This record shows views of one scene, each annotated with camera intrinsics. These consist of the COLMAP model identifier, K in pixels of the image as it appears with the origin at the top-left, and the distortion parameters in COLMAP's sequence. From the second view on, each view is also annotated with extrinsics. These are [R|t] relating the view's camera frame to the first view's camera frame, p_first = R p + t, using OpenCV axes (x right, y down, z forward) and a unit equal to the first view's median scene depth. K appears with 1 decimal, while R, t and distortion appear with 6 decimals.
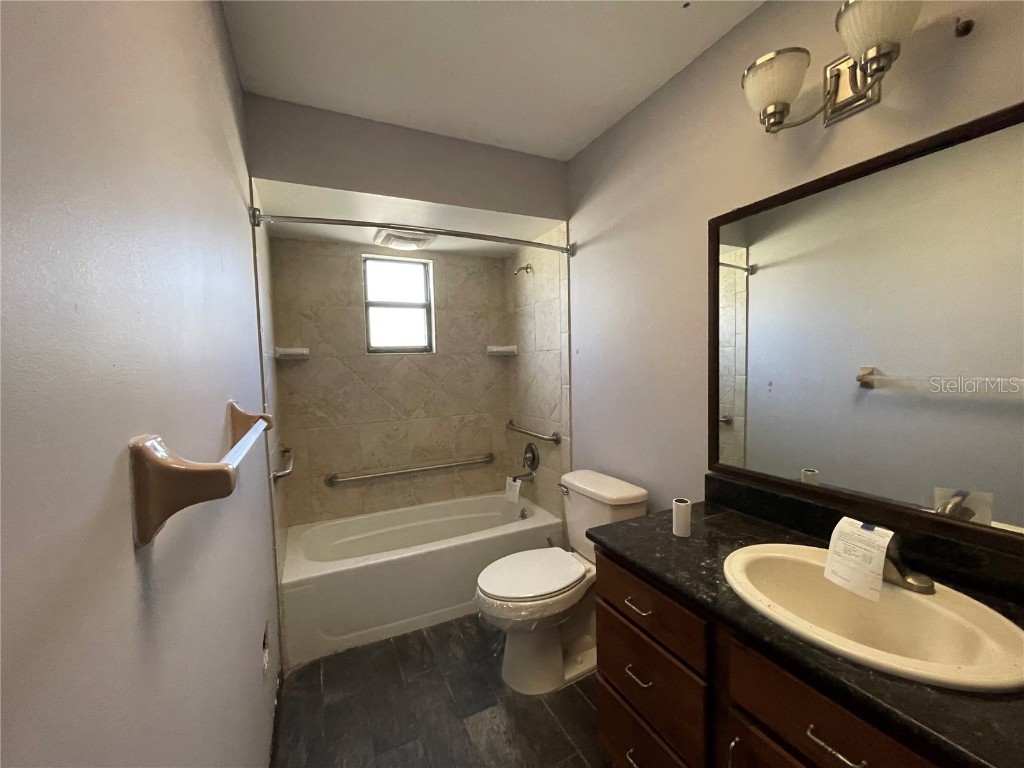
lens RADIAL K [[414.5, 0, 510.1], [0, 414.5, 386.0], [0, 0, 1]] dist [0.001713, -0.000845]
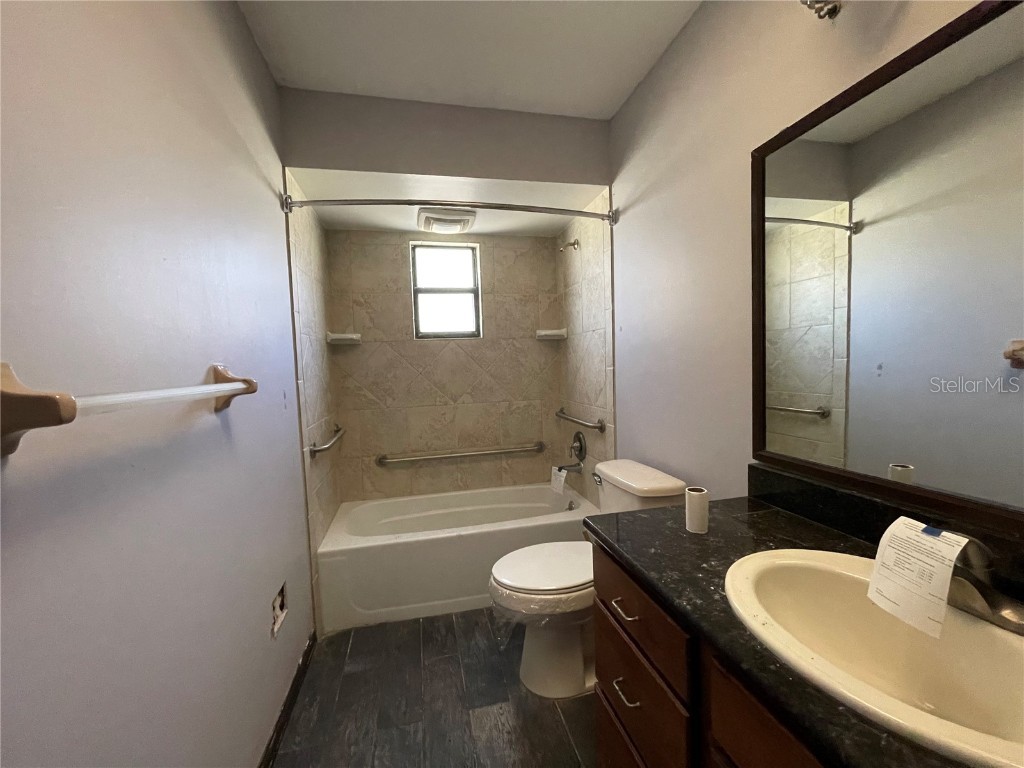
lens RADIAL K [[414.5, 0, 511.3], [0, 414.5, 385.7], [0, 0, 1]] dist [0.001713, -0.000845]
pose [[0.975078, 0.003433, -0.221834, 0.156125], [-0.002772, 0.999991, 0.003288, 0.045578], [0.221843, -0.002591, 0.975079, 0.078259]]
